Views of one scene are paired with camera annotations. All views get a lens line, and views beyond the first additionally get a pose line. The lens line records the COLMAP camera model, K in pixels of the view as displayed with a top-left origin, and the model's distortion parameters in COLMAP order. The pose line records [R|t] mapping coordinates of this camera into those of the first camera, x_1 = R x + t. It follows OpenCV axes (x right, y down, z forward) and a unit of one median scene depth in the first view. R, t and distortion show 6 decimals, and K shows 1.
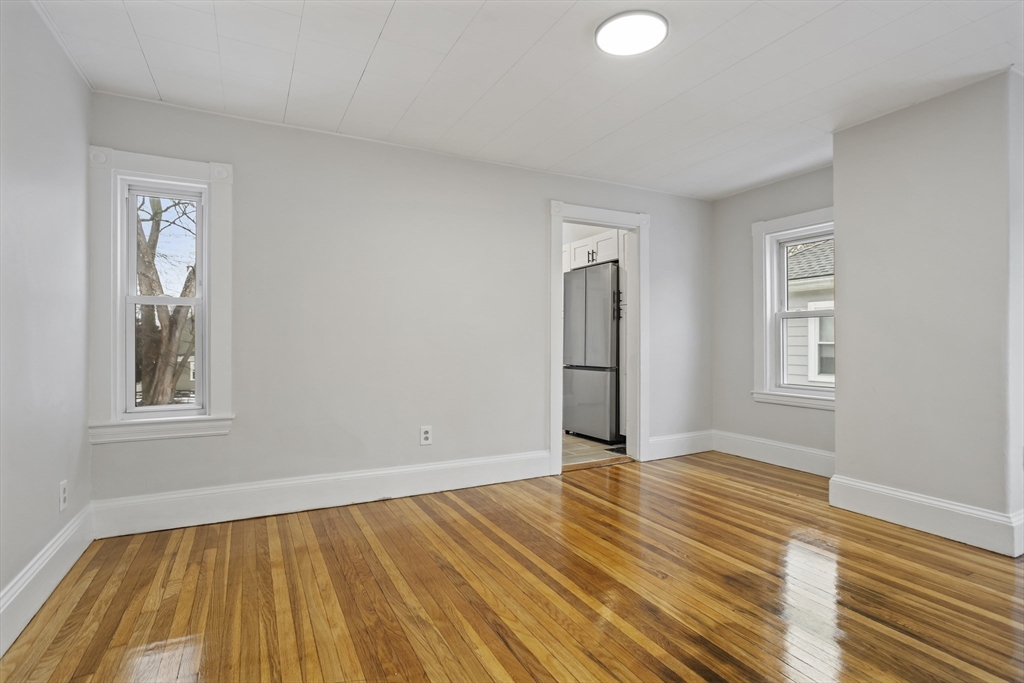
lens RADIAL K [[498.2, 0, 512.2], [0, 498.2, 344.0], [0, 0, 1]] dist [0.002759, 0.002003]
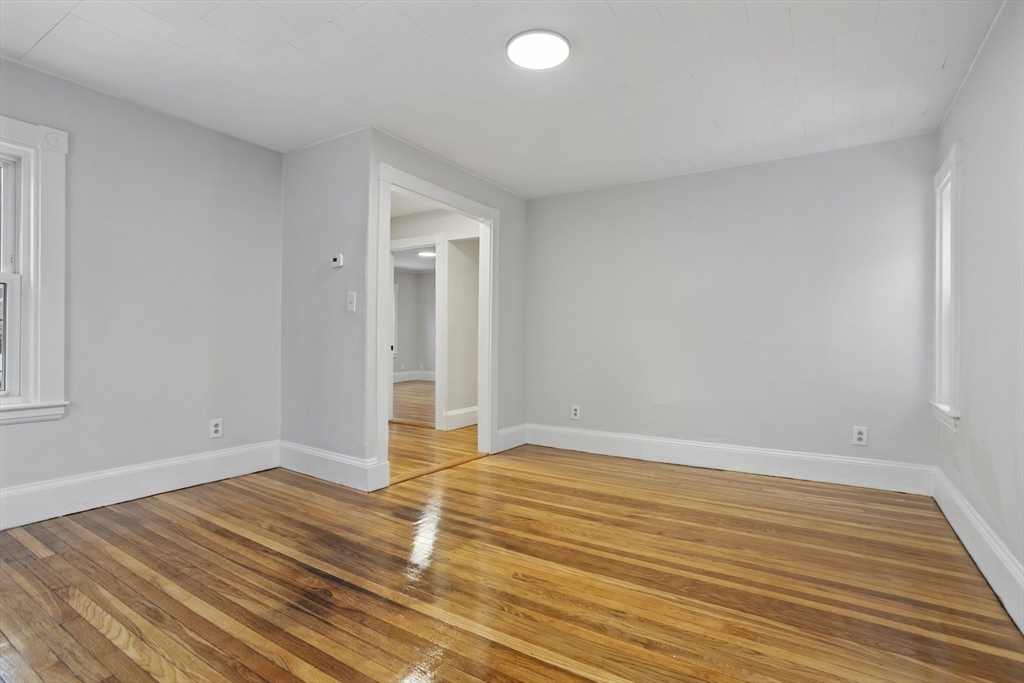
lens RADIAL K [[498.2, 0, 512.0], [0, 498.2, 340.3], [0, 0, 1]] dist [0.002759, 0.002003]
pose [[-0.864096, -0.007452, -0.503272, 0.869038], [-0.007702, 0.999969, -0.001583, 0.029248], [0.503268, 0.002509, -0.864127, 1.993369]]
